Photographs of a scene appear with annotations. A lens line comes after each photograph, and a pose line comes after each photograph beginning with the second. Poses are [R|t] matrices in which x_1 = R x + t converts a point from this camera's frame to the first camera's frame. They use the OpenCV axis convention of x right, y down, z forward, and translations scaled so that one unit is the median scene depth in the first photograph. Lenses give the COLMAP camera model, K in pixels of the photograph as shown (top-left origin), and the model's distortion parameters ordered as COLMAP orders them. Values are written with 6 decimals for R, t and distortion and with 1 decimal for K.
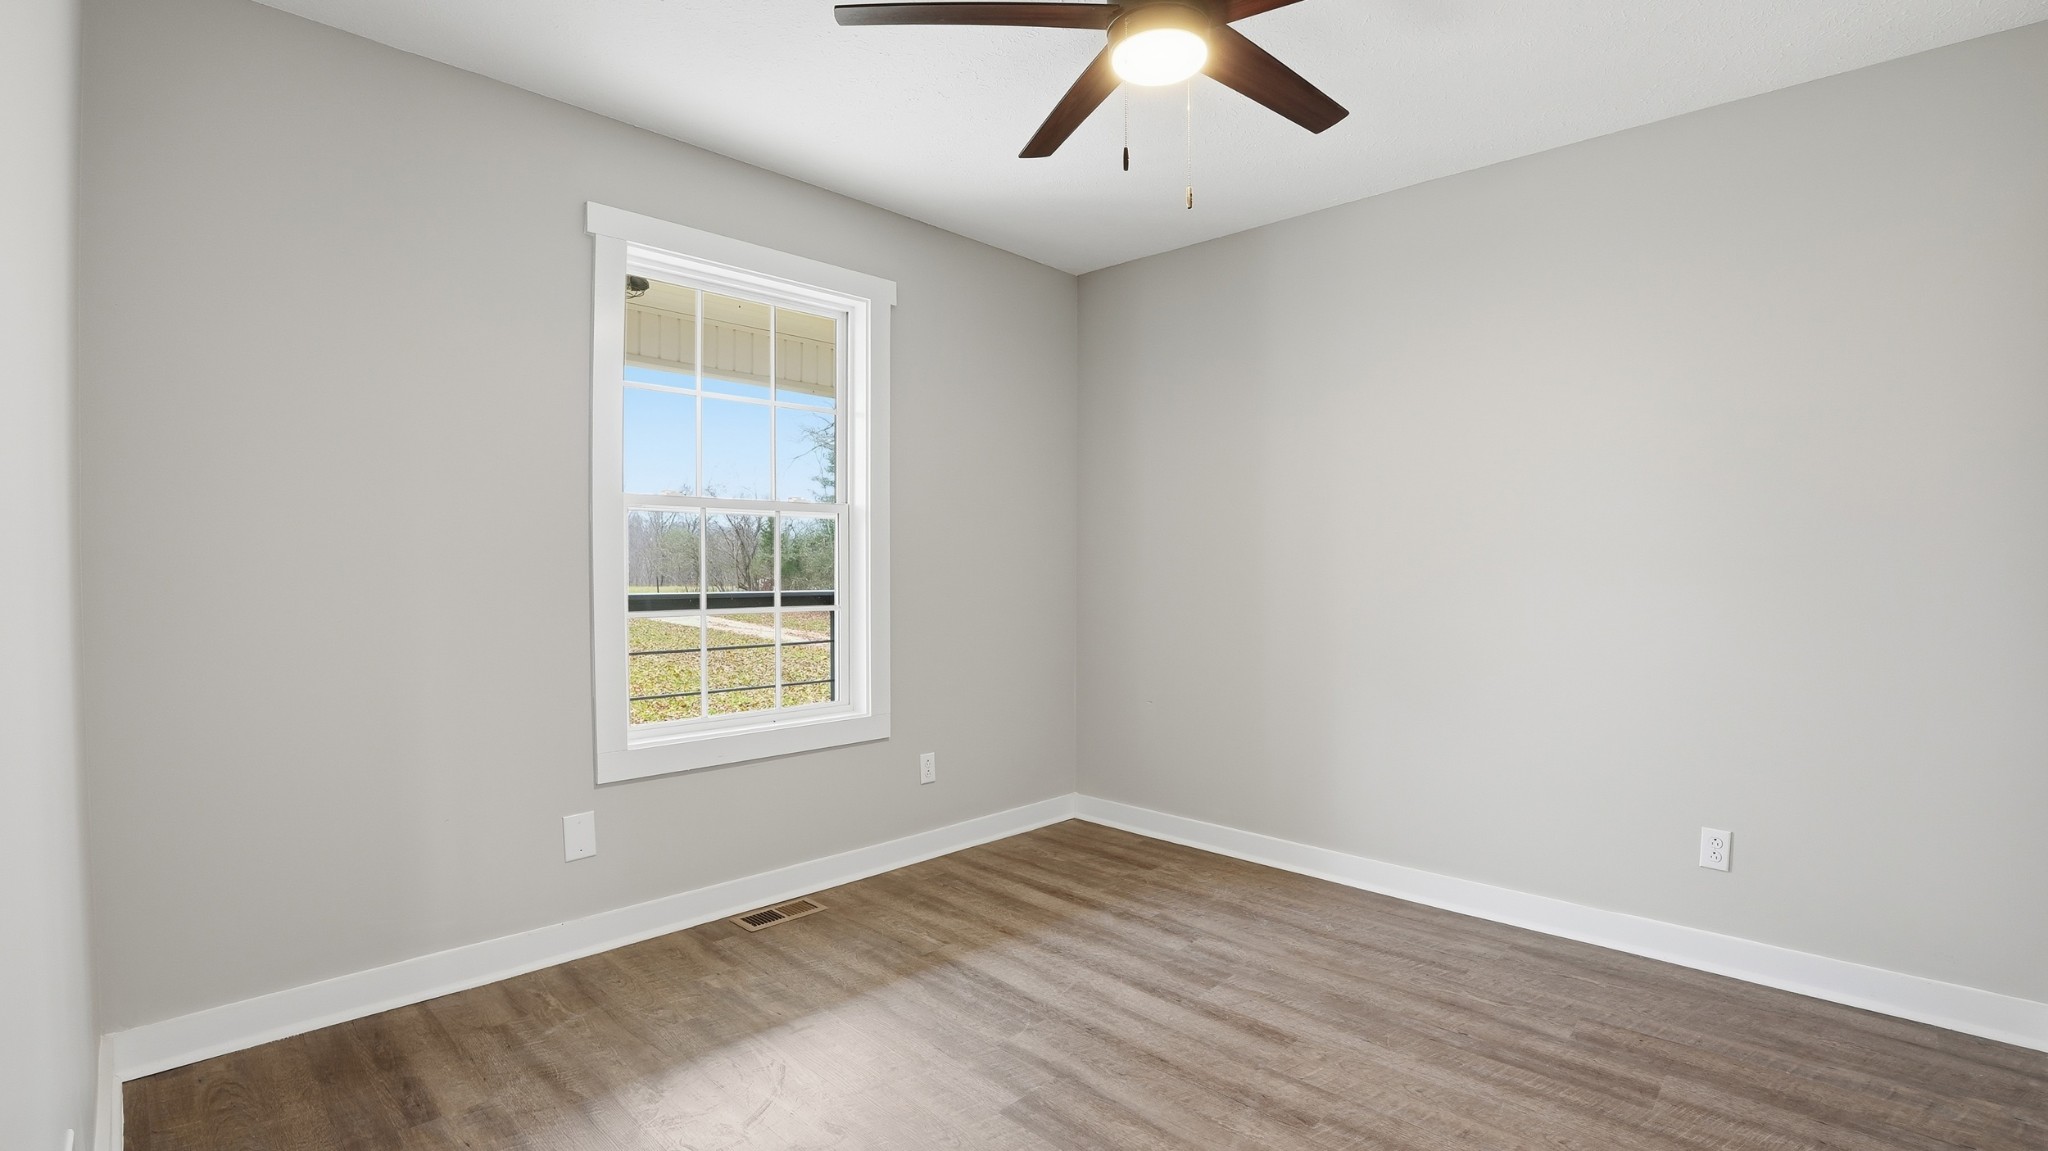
lens RADIAL K [[940.8, 0, 993.8], [0, 940.8, 585.5], [0, 0, 1]] dist [-0.014015, -0.009303]
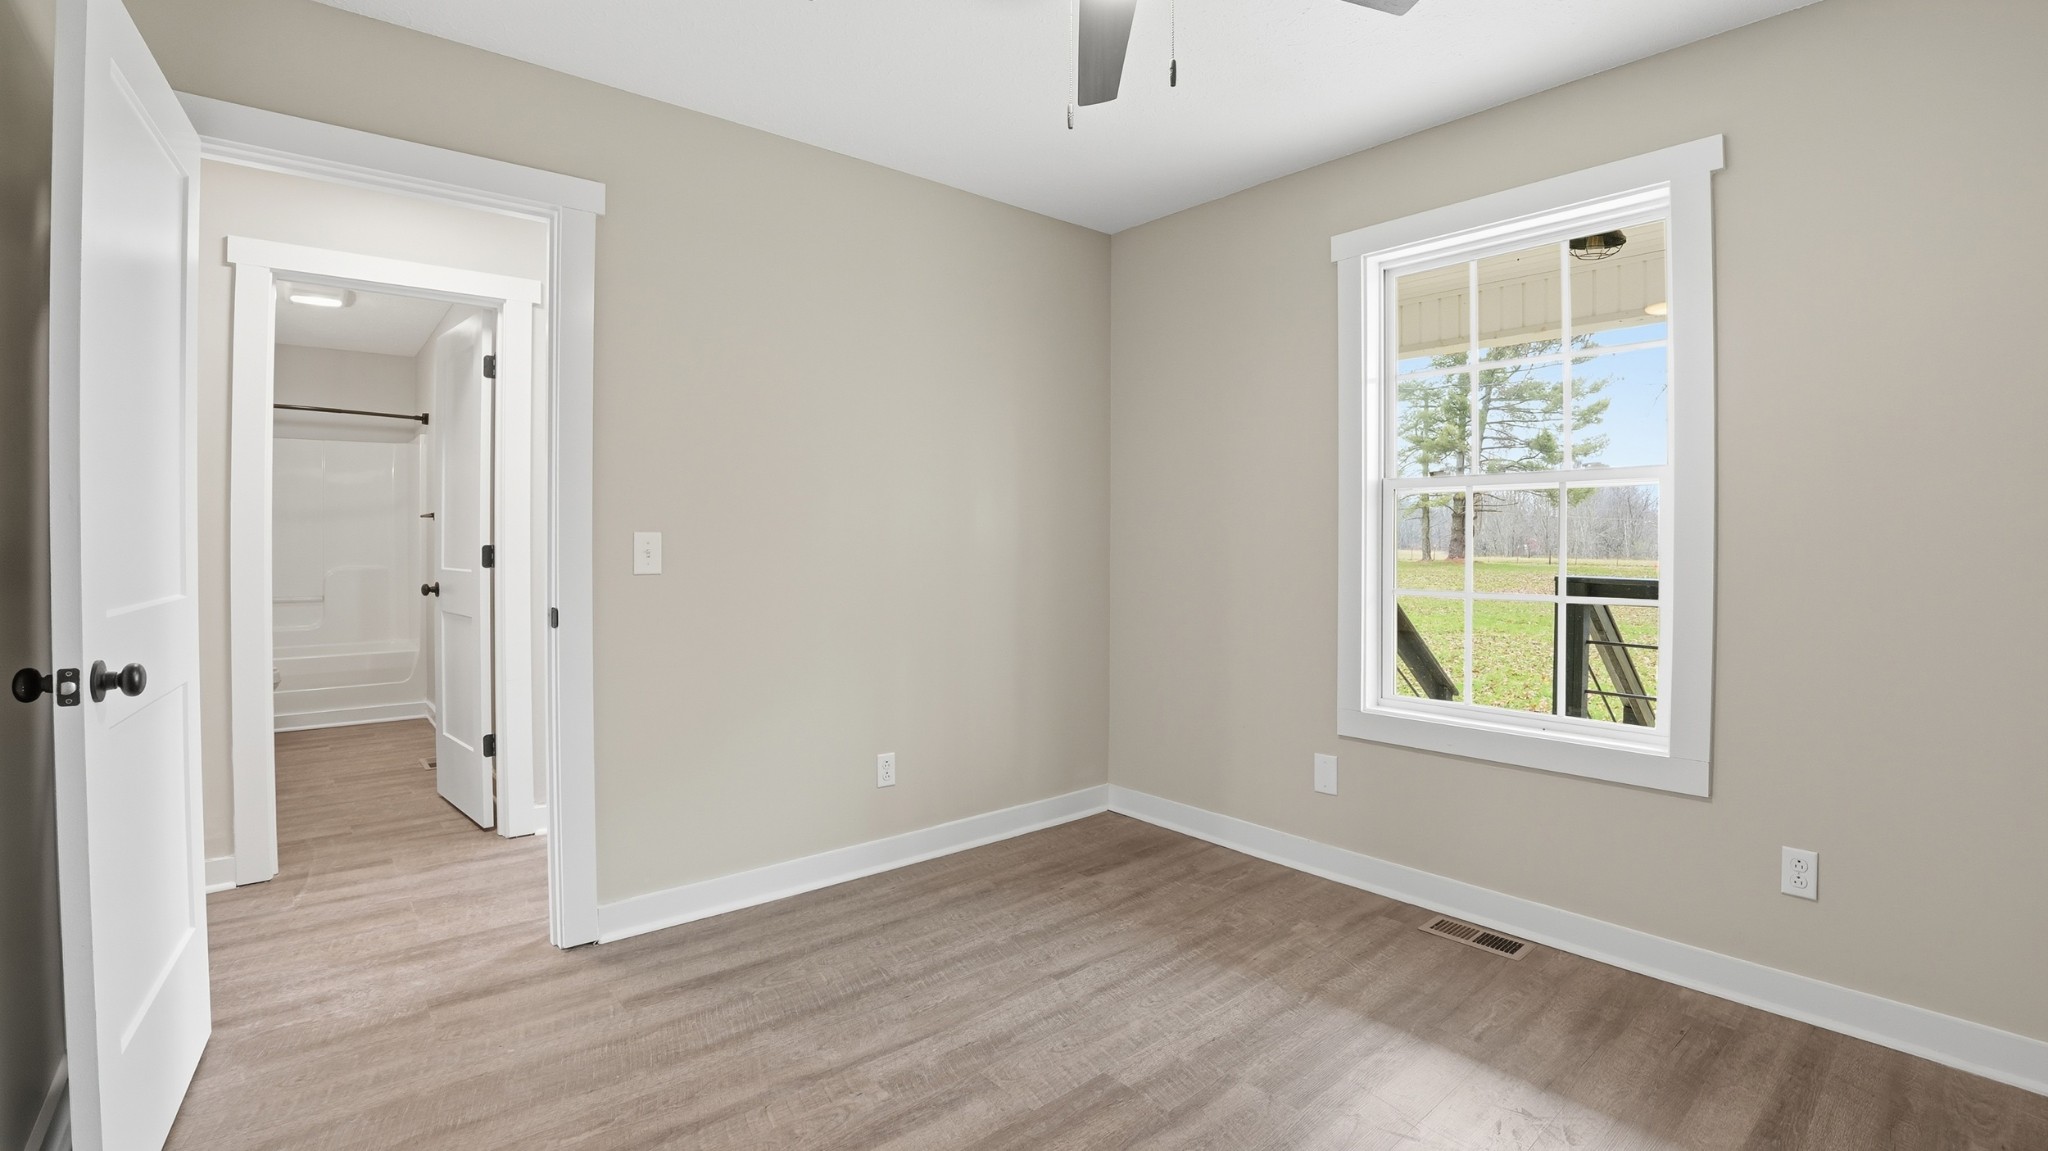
lens RADIAL K [[906.7, 0, 1029.4], [0, 906.7, 562.7], [0, 0, 1]] dist [-0.065489, 0.013932]
pose [[-0.091395, 0.013704, -0.995720, 0.710101], [-0.019871, 0.999681, 0.015582, -0.010363], [0.995616, 0.021210, -0.091093, 0.719313]]
